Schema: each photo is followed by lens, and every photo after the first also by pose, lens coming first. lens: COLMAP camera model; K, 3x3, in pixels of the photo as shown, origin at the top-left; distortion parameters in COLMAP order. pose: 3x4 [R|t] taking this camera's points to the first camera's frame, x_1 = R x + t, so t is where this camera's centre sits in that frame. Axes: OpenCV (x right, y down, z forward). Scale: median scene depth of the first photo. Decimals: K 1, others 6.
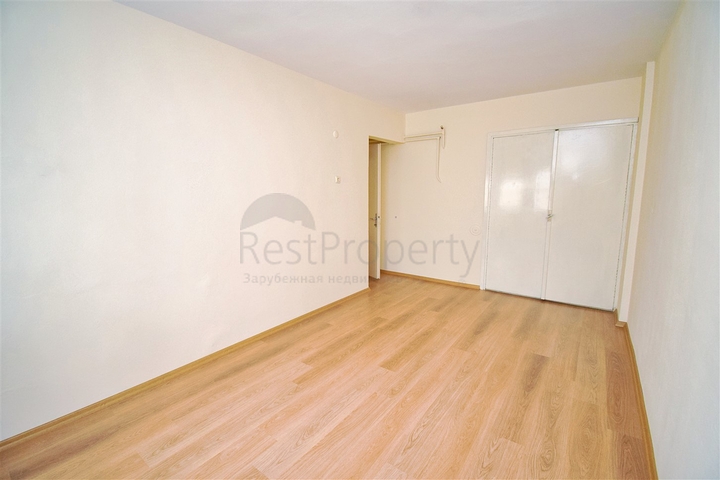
lens RADIAL K [[318.3, 0, 360.0], [0, 318.3, 240.0], [0, 0, 1]] dist [0.001311, -0.018070]
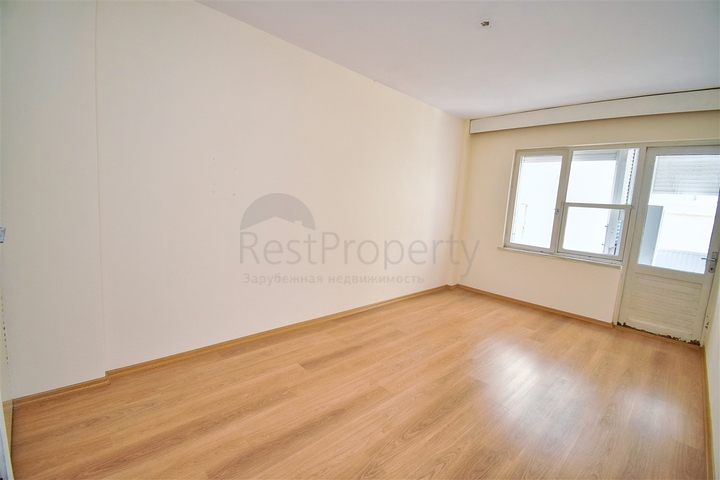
lens RADIAL K [[318.3, 0, 360.0], [0, 318.3, 240.0], [0, 0, 1]] dist [0.001311, -0.018070]
pose [[-0.982546, -0.079423, 0.168210, 0.320277], [-0.031636, 0.962442, 0.269638, -0.253827], [-0.183308, 0.259610, -0.948156, 1.921329]]
